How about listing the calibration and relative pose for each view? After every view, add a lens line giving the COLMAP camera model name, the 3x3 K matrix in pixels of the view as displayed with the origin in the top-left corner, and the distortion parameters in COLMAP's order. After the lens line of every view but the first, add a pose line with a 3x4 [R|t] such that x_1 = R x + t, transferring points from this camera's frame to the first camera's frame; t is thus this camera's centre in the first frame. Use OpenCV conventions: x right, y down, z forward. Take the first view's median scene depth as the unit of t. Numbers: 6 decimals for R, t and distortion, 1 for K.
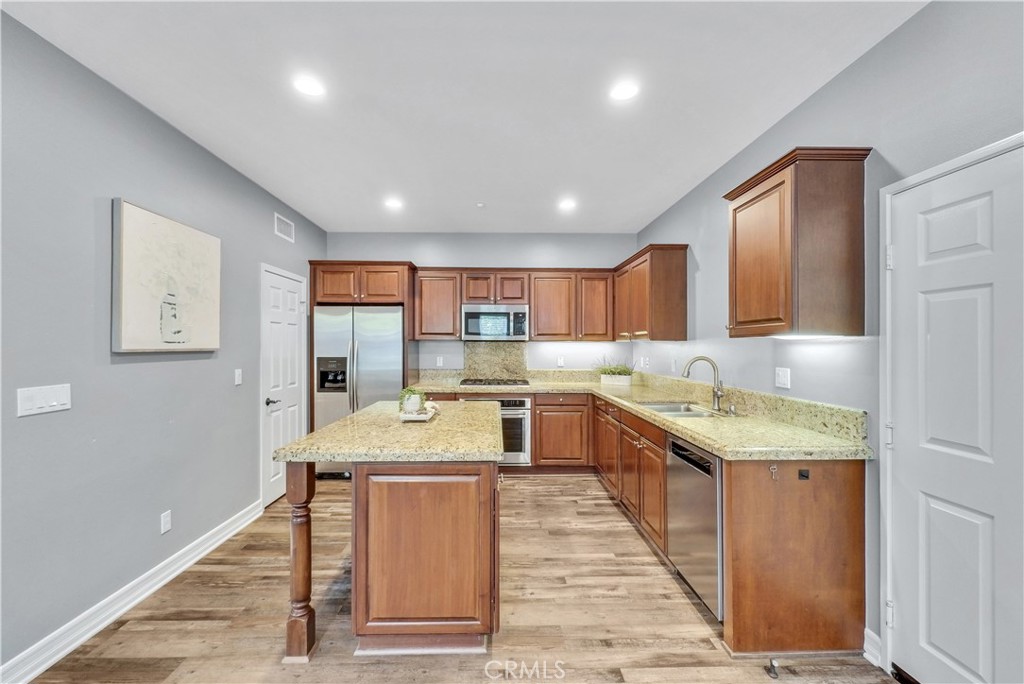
lens RADIAL K [[420.5, 0, 505.1], [0, 420.5, 343.6], [0, 0, 1]] dist [0.003108, 0.000199]
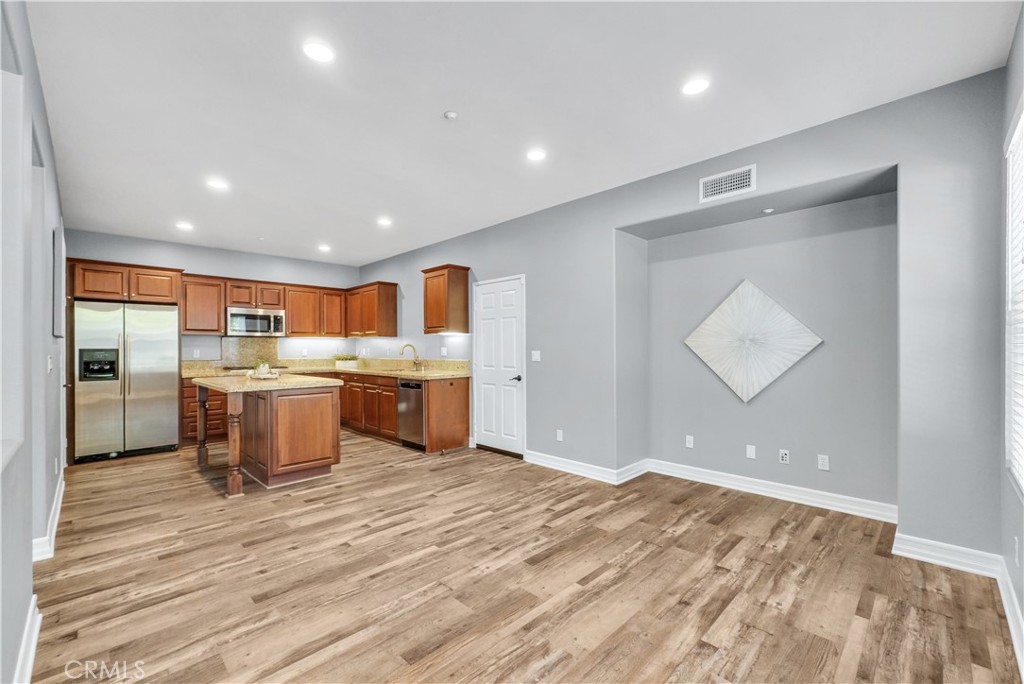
lens RADIAL K [[420.5, 0, 507.4], [0, 420.5, 347.6], [0, 0, 1]] dist [0.003108, 0.000199]
pose [[0.725313, -0.004544, 0.688404, -0.535898], [0.003784, 0.999989, 0.002614, 0.041528], [-0.688409, 0.000709, 0.725323, -0.727533]]
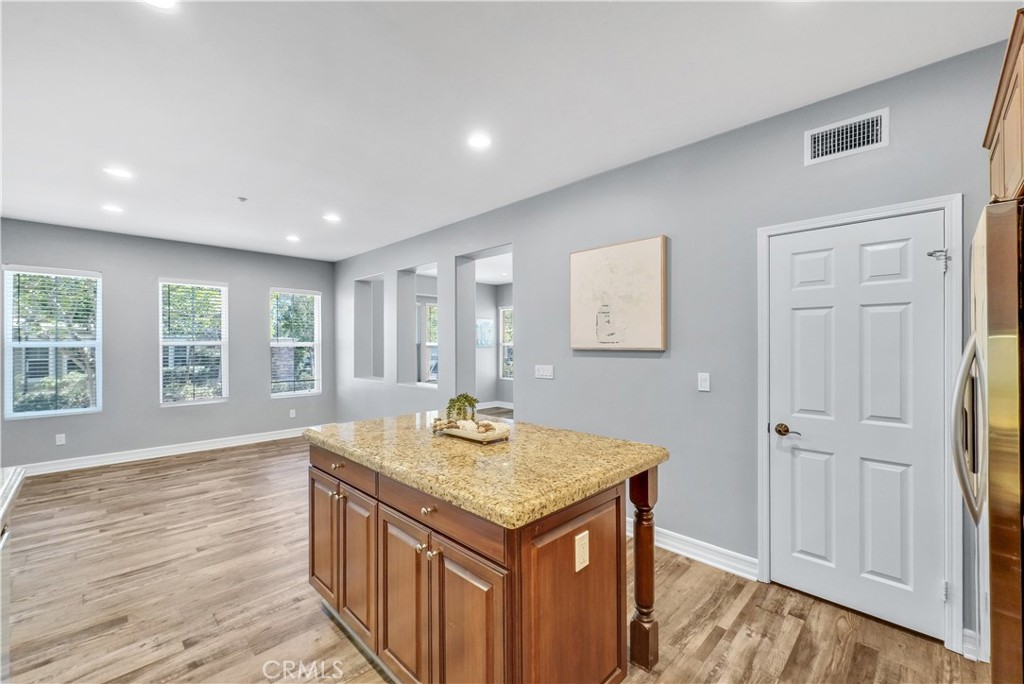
lens RADIAL K [[420.5, 0, 507.6], [0, 420.5, 343.9], [0, 0, 1]] dist [0.003108, 0.000199]
pose [[-0.724886, -0.002157, -0.688865, 0.239102], [0.004002, 0.999965, -0.007341, 0.006957], [0.688857, -0.008078, -0.724852, 1.340812]]
